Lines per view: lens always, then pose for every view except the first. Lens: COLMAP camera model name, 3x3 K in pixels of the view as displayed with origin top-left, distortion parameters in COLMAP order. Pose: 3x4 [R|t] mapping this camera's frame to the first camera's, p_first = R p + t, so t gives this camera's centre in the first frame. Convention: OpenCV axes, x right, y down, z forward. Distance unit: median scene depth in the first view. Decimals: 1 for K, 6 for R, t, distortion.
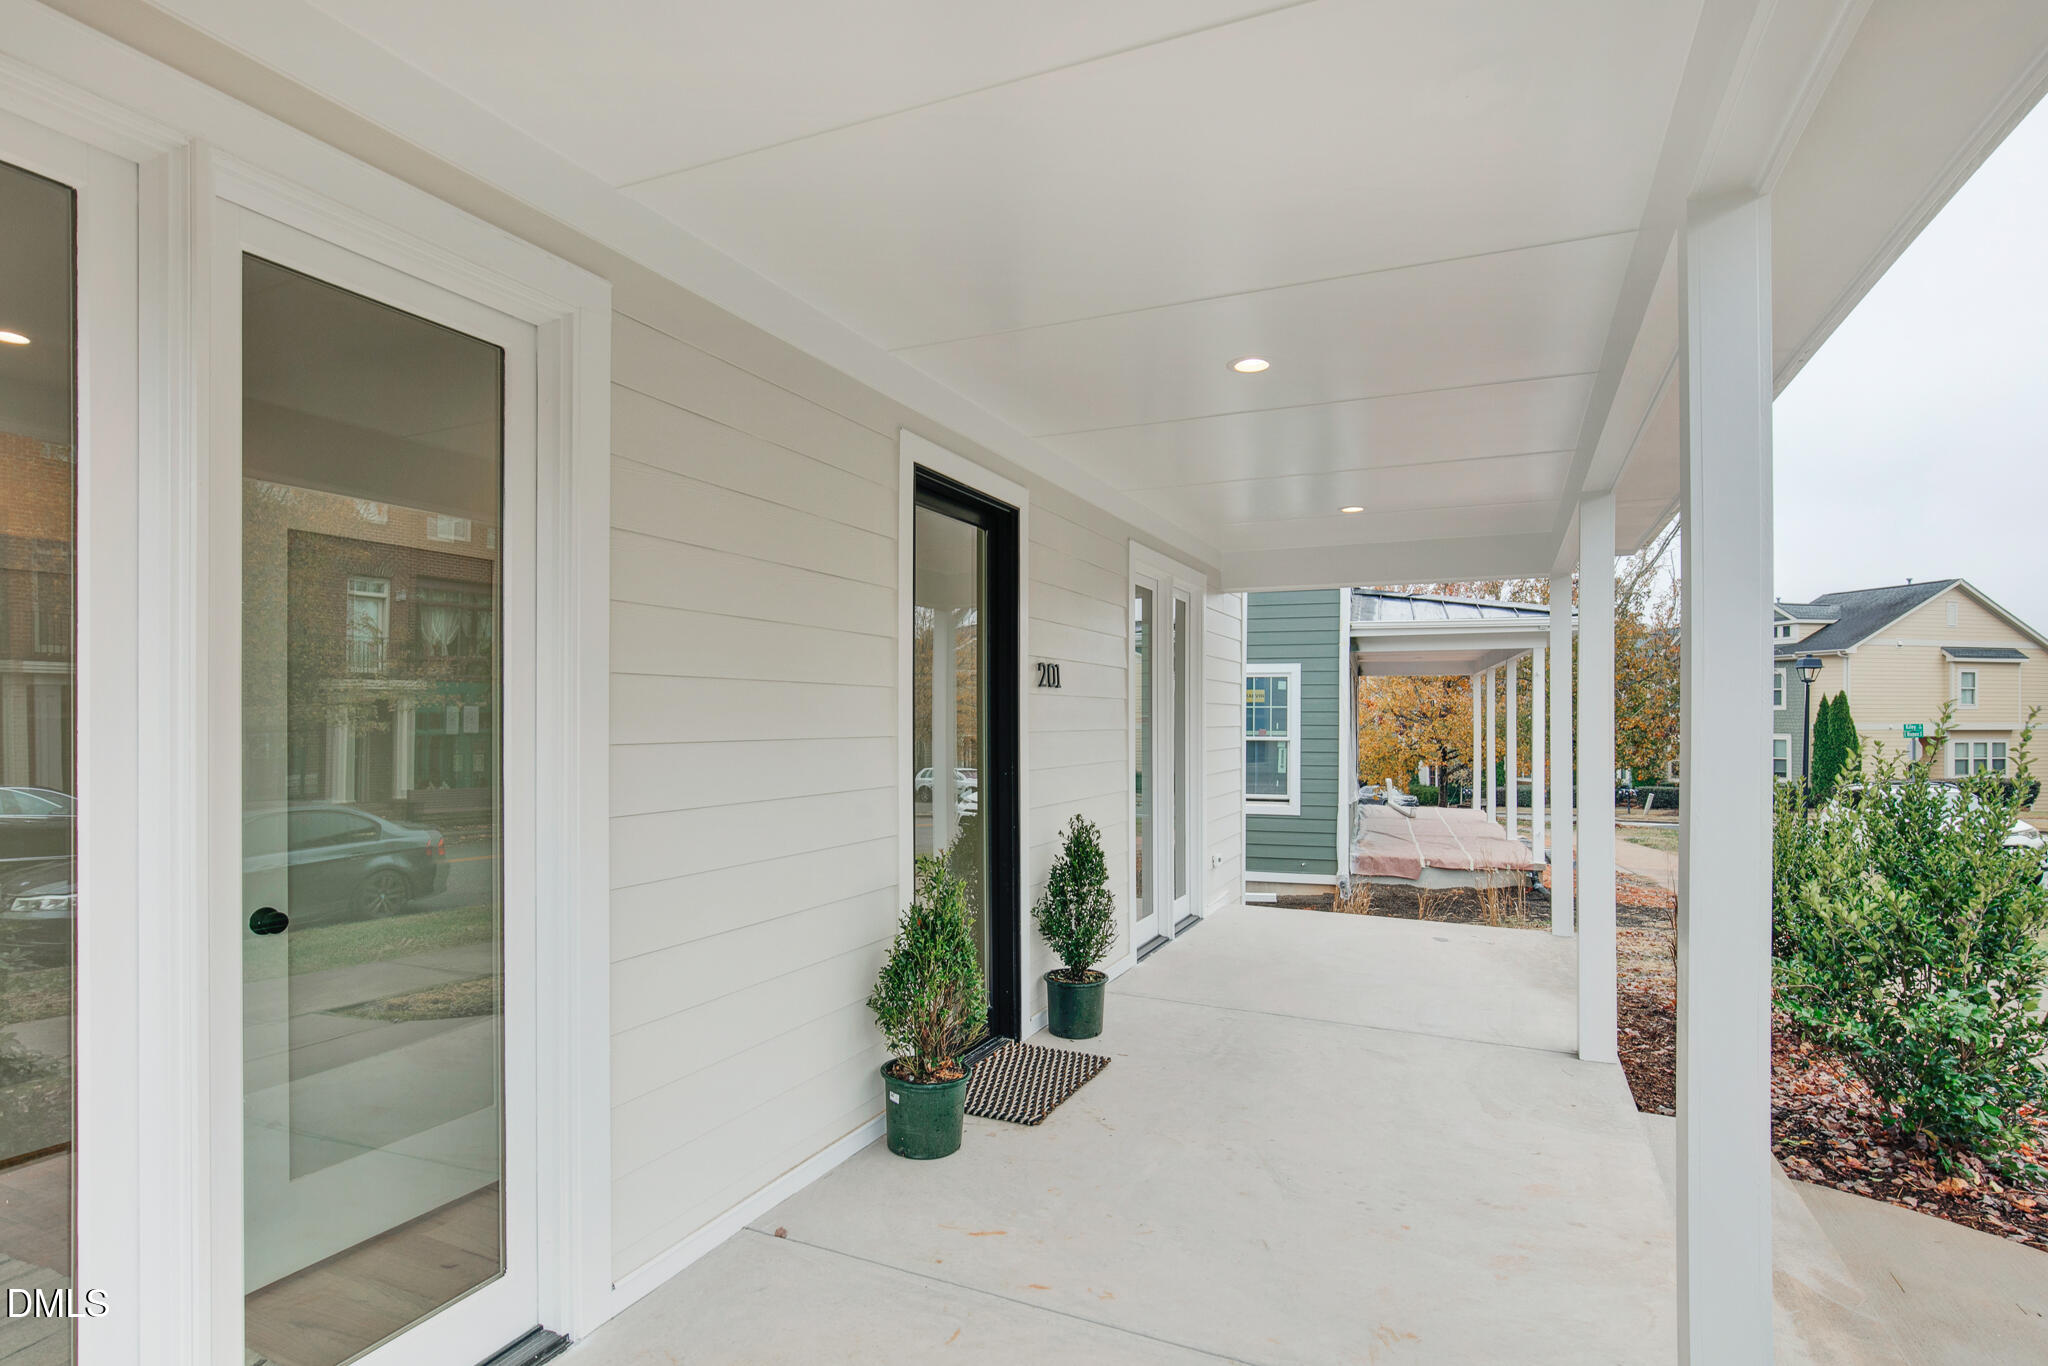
lens RADIAL K [[1030.5, 0, 1013.0], [0, 1030.5, 735.8], [0, 0, 1]] dist [0.001977, 0.000537]
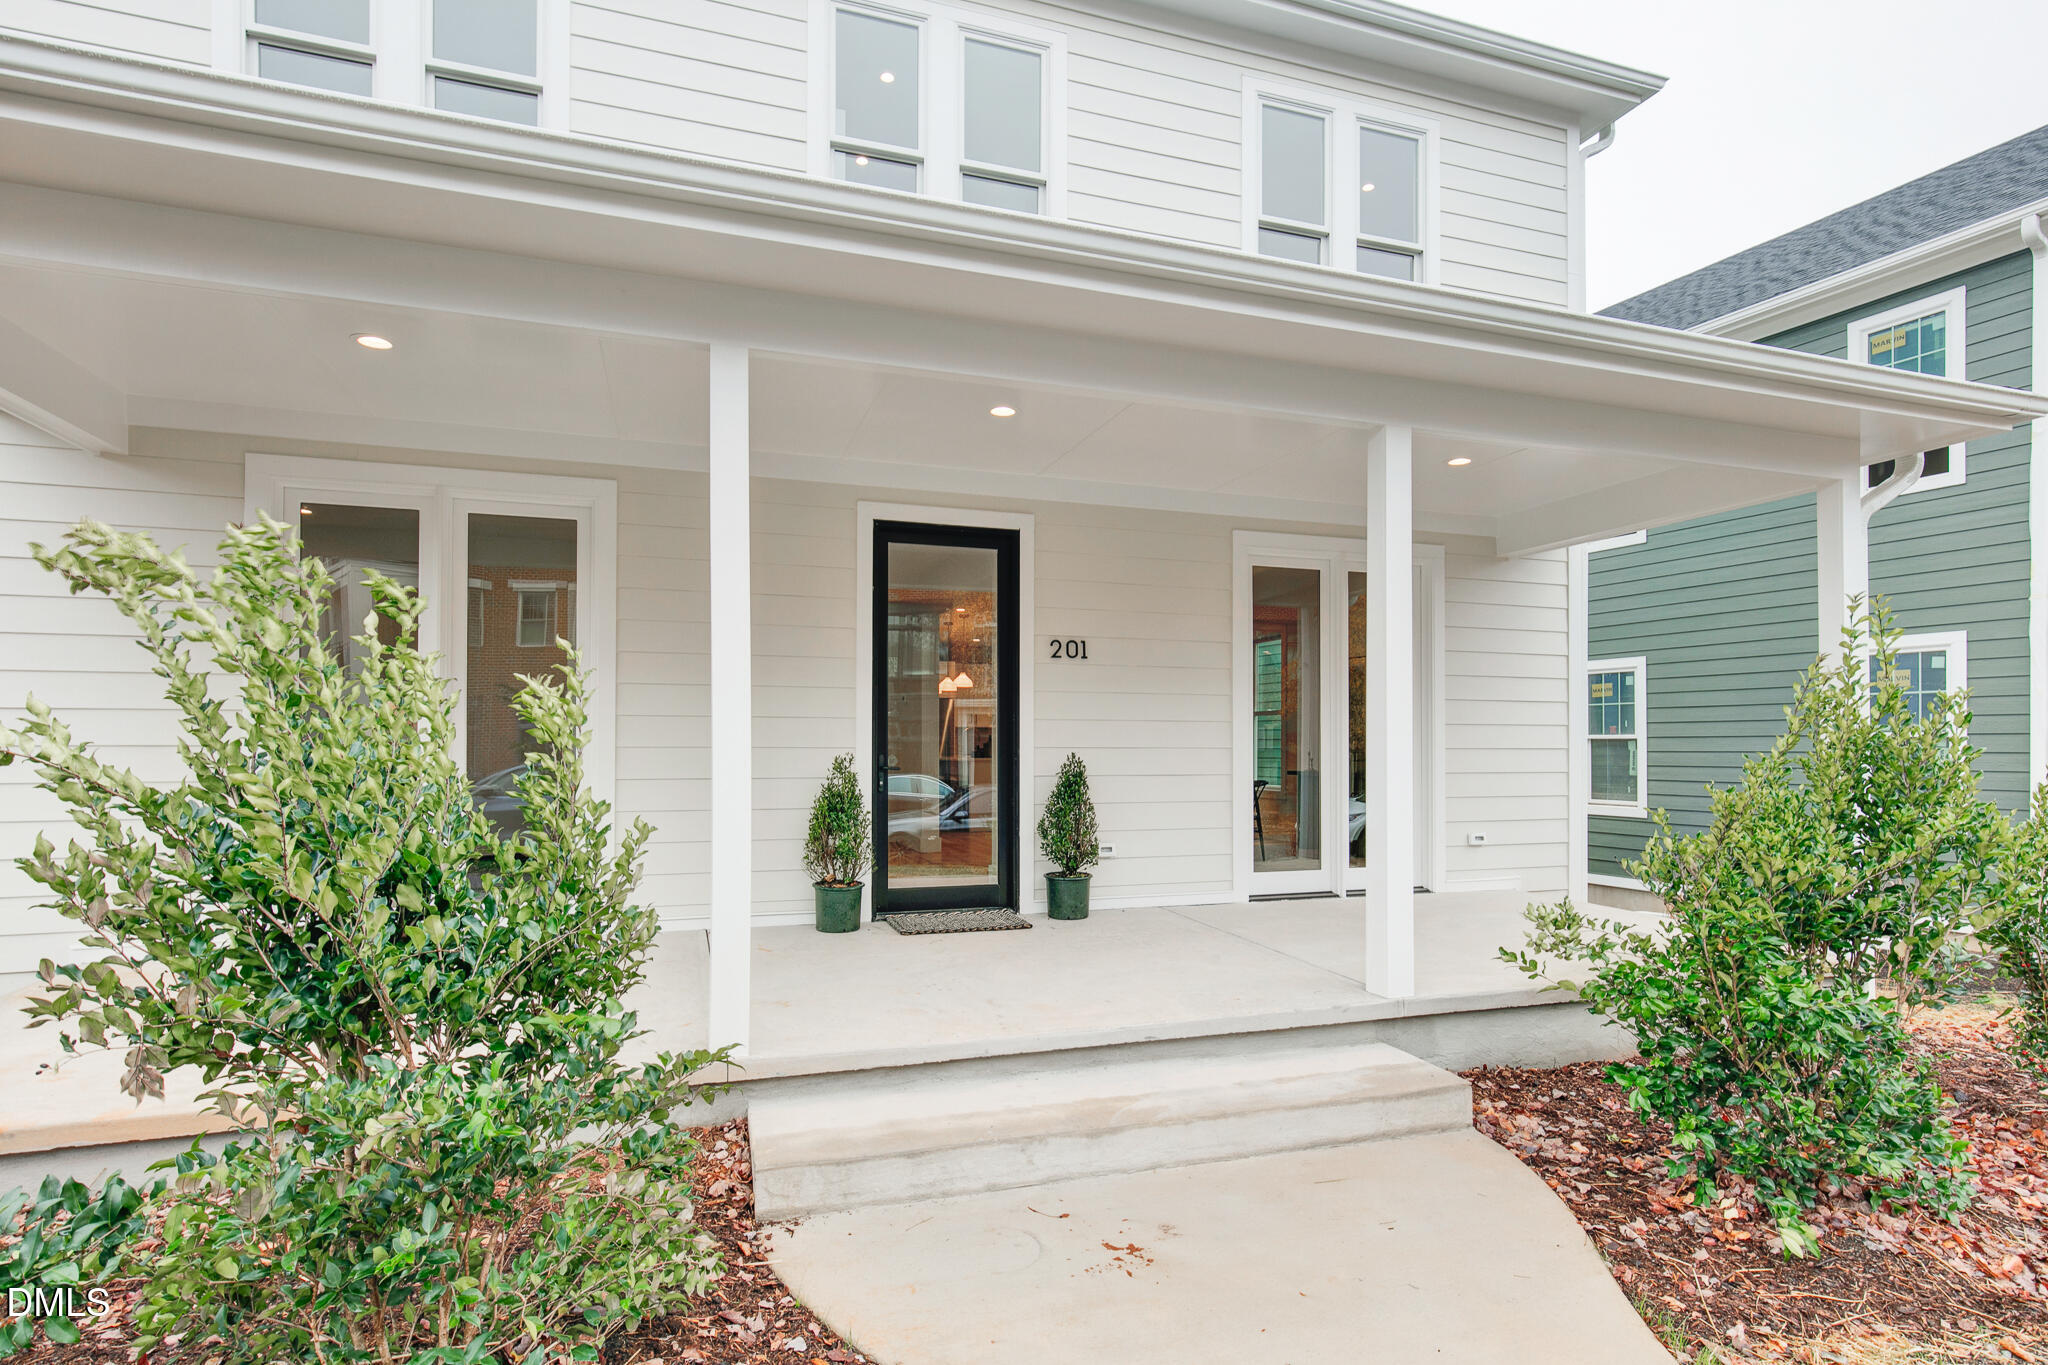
lens RADIAL K [[1030.5, 0, 1013.0], [0, 1030.5, 735.3], [0, 0, 1]] dist [0.001977, 0.000537]
pose [[0.688549, -0.003332, -0.725182, 1.008320], [-0.015406, 0.999697, -0.019222, 0.082109], [0.725026, 0.024407, 0.688289, 0.045364]]
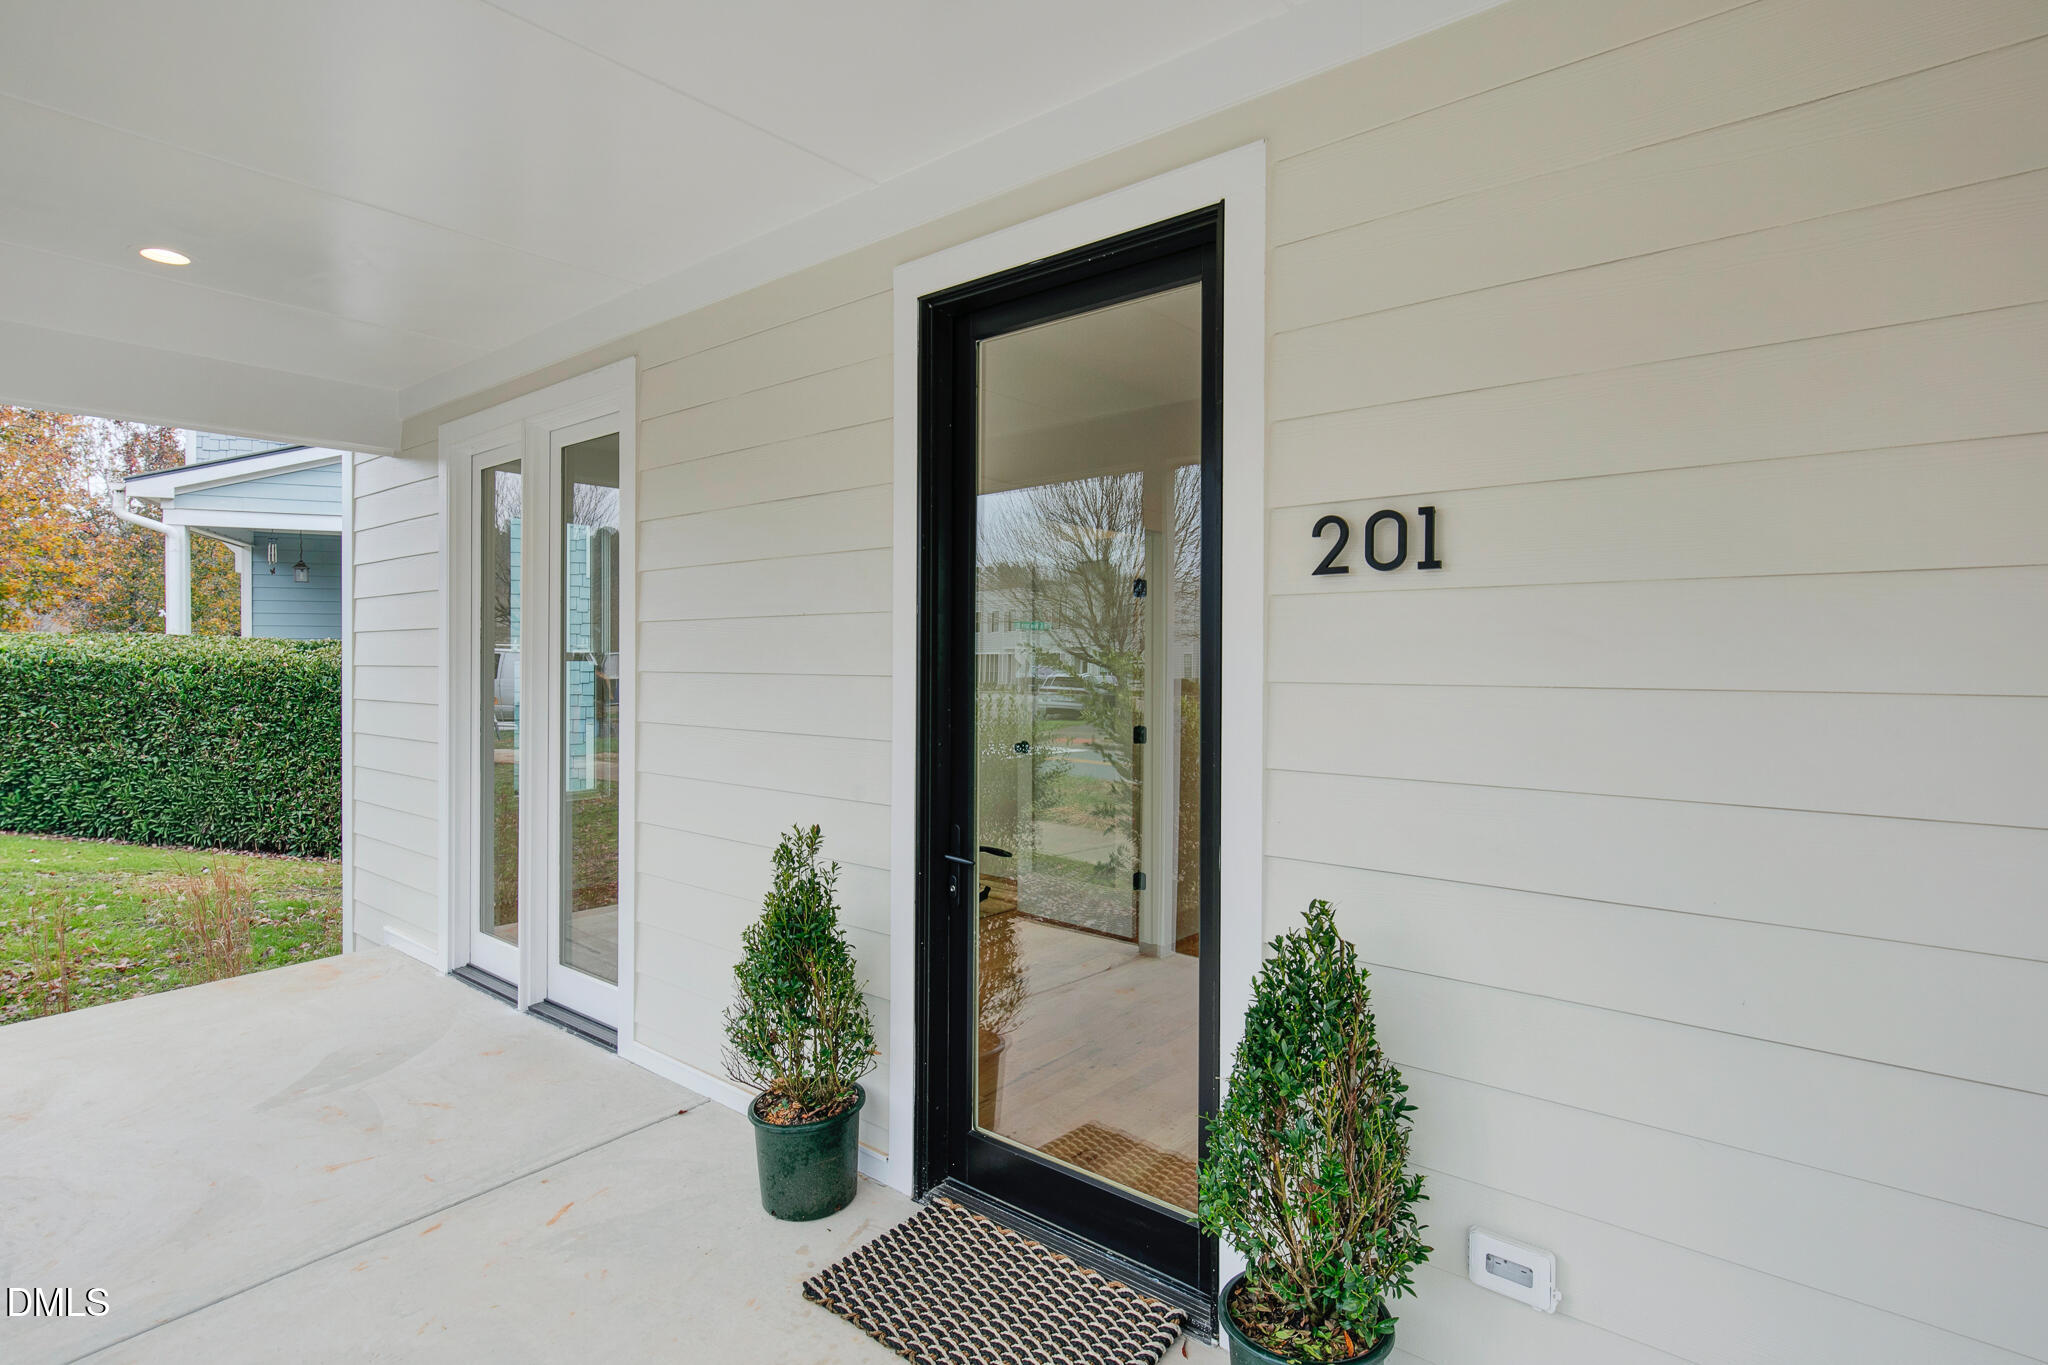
lens RADIAL K [[1046.8, 0, 1025.1], [0, 1046.8, 661.5], [0, 0, 1]] dist [0.002859, 0.002046]
pose [[-0.261280, 0.007206, -0.965236, 0.488284], [-0.012696, 0.999860, 0.010902, -0.018136], [0.965180, 0.015103, -0.261152, 1.045942]]
